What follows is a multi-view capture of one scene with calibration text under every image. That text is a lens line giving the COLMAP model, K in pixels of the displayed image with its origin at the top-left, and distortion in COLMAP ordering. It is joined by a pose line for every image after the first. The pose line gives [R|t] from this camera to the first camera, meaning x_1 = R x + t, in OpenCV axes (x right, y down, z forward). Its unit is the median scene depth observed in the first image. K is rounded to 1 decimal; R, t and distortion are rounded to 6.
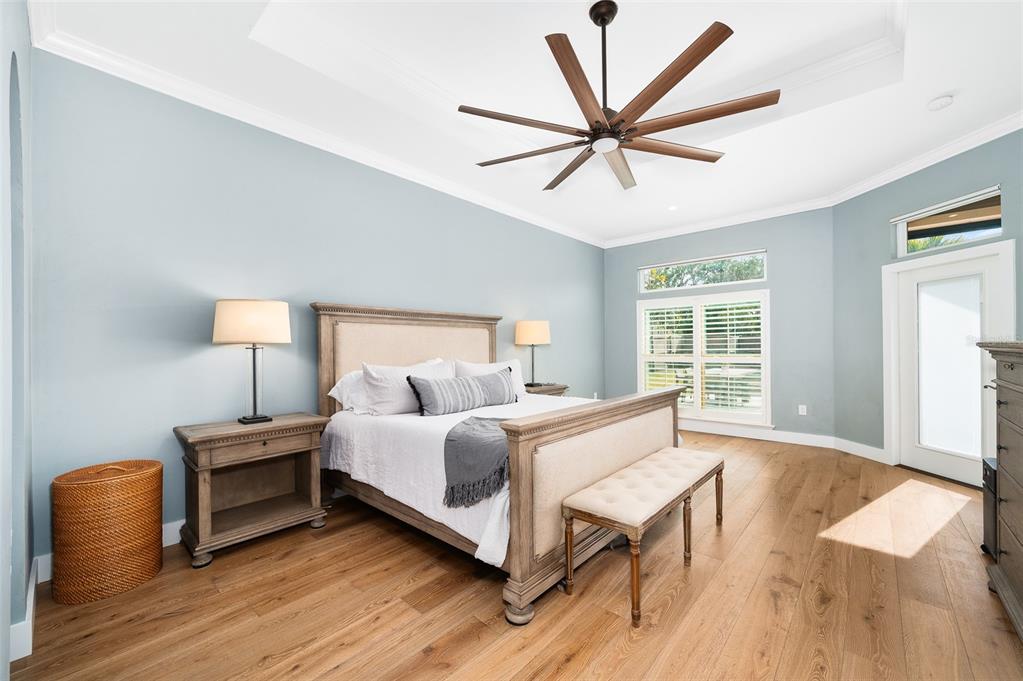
lens RADIAL K [[402.7, 0, 511.5], [0, 402.7, 340.5], [0, 0, 1]] dist [-0.000054, -0.000078]
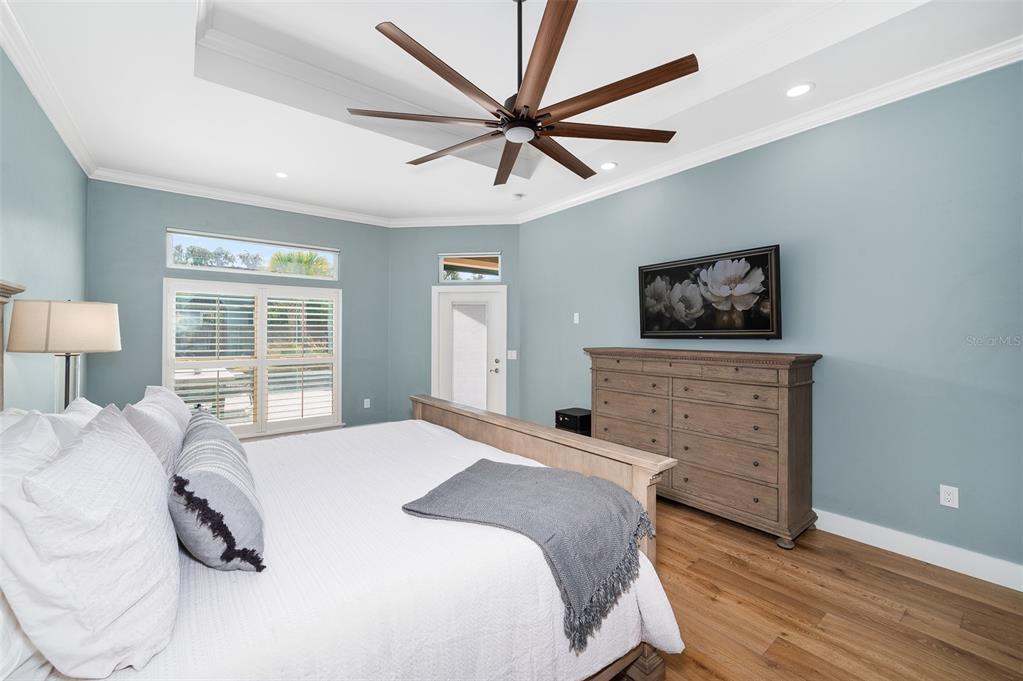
lens RADIAL K [[411.2, 0, 517.5], [0, 411.2, 336.9], [0, 0, 1]] dist [0.001422, 0.000156]
pose [[0.163262, 0.007556, 0.986554, -0.335244], [-0.008967, 0.999941, -0.006175, -0.007502], [-0.986542, -0.007838, 0.163320, 0.418883]]
